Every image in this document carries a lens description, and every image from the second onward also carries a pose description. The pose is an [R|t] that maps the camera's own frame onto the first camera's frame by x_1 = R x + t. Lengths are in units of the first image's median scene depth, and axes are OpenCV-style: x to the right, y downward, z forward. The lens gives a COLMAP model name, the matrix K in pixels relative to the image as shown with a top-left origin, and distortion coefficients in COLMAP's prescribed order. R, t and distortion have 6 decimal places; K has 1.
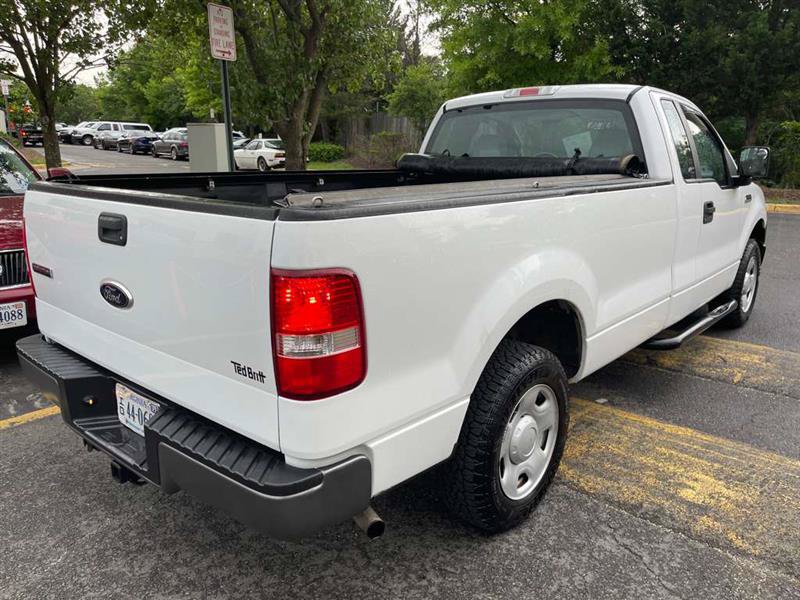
lens RADIAL K [[606.8, 0, 401.5], [0, 606.8, 303.5], [0, 0, 1]] dist [0.074833, -0.109872]
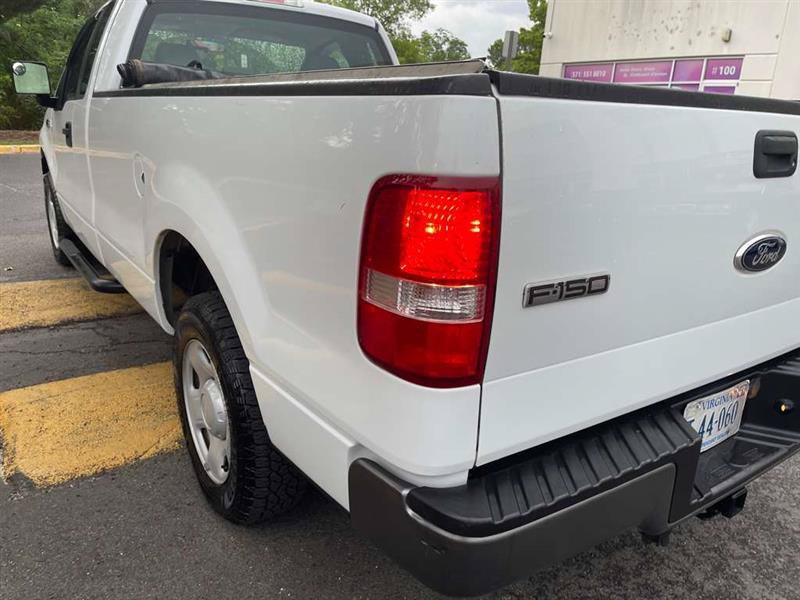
lens RADIAL K [[606.8, 0, 399.6], [0, 606.8, 307.1], [0, 0, 1]] dist [0.074833, -0.109872]
pose [[0.246828, -0.285351, 0.926094, -0.724387], [0.201305, 0.949914, 0.239038, -0.120204], [-0.947920, 0.127426, 0.291908, 0.709786]]
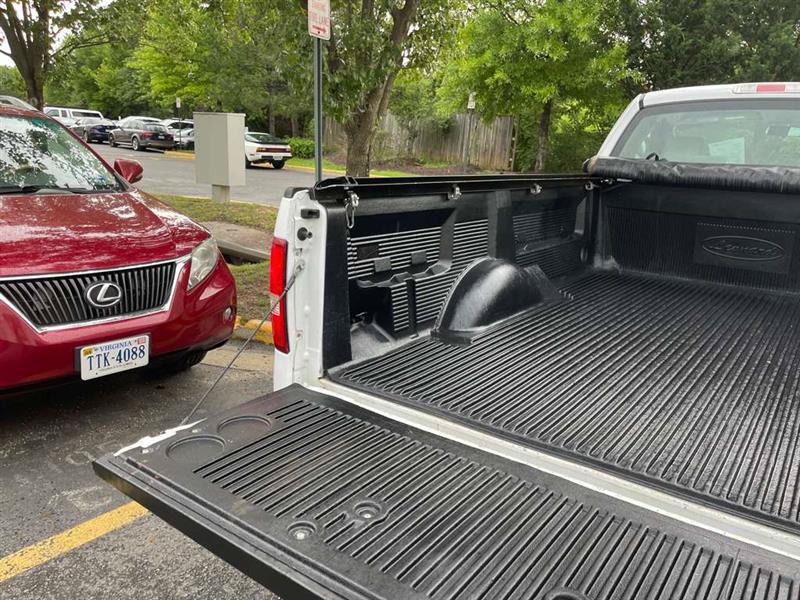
lens RADIAL K [[606.8, 0, 399.5], [0, 606.8, 301.9], [0, 0, 1]] dist [0.074833, -0.109872]
pose [[0.996196, 0.013692, 0.086053, -0.401564], [-0.013614, 0.999906, -0.001499, -0.051392], [-0.086065, 0.000322, 0.996289, 0.234441]]
